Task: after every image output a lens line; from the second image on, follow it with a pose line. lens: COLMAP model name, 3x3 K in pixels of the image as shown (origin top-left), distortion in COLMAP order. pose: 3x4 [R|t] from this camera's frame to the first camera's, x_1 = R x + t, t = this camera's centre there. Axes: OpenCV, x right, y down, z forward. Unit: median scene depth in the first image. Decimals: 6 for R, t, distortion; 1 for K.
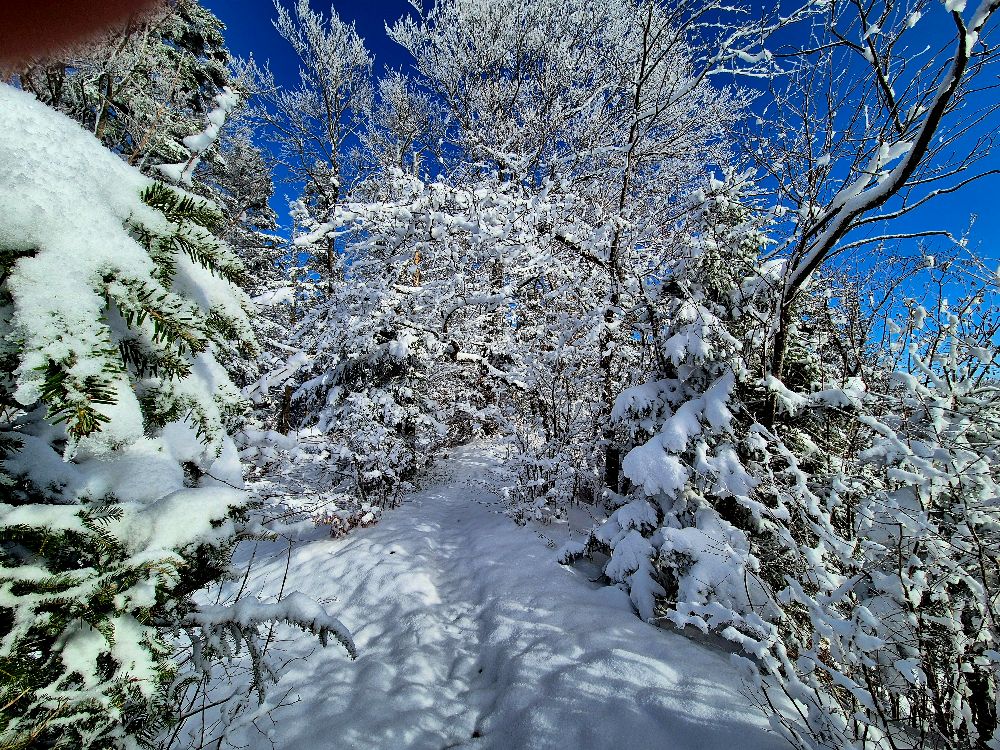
lens RADIAL K [[399.1, 0, 500.0], [0, 399.1, 375.0], [0, 0, 1]] dist [0.000524, 0.000015]
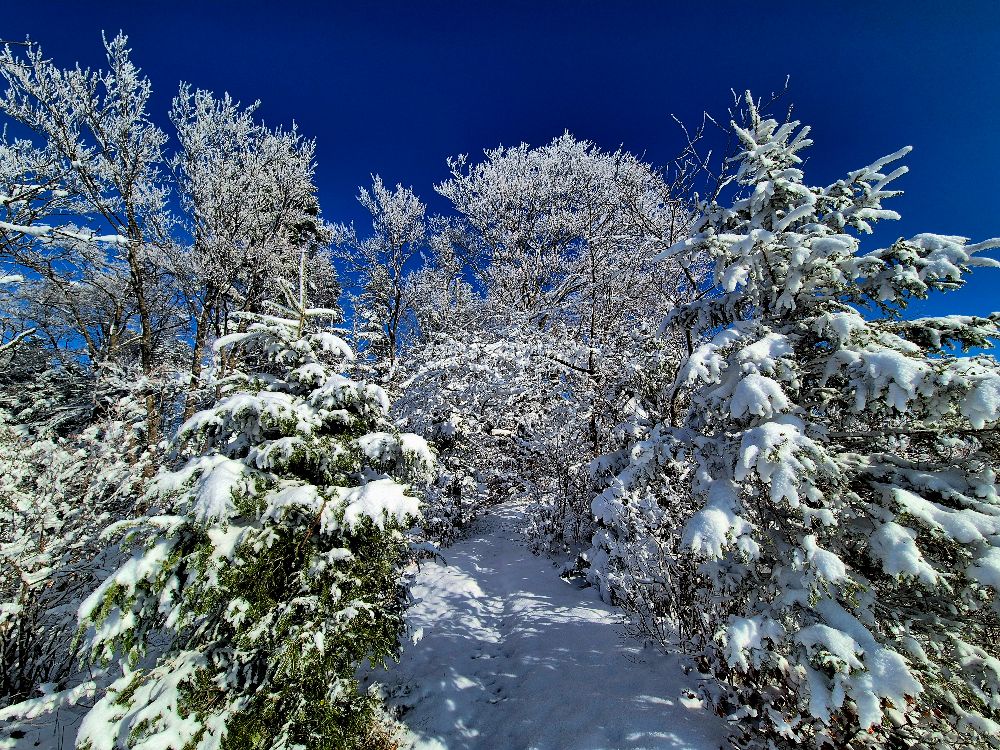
lens RADIAL K [[399.1, 0, 500.0], [0, 399.1, 375.0], [0, 0, 1]] dist [0.000524, 0.000015]
pose [[0.994306, -0.048770, -0.094743, 0.049920], [0.034008, 0.987856, -0.151603, -0.030050], [0.100986, 0.147518, 0.983890, -0.306544]]
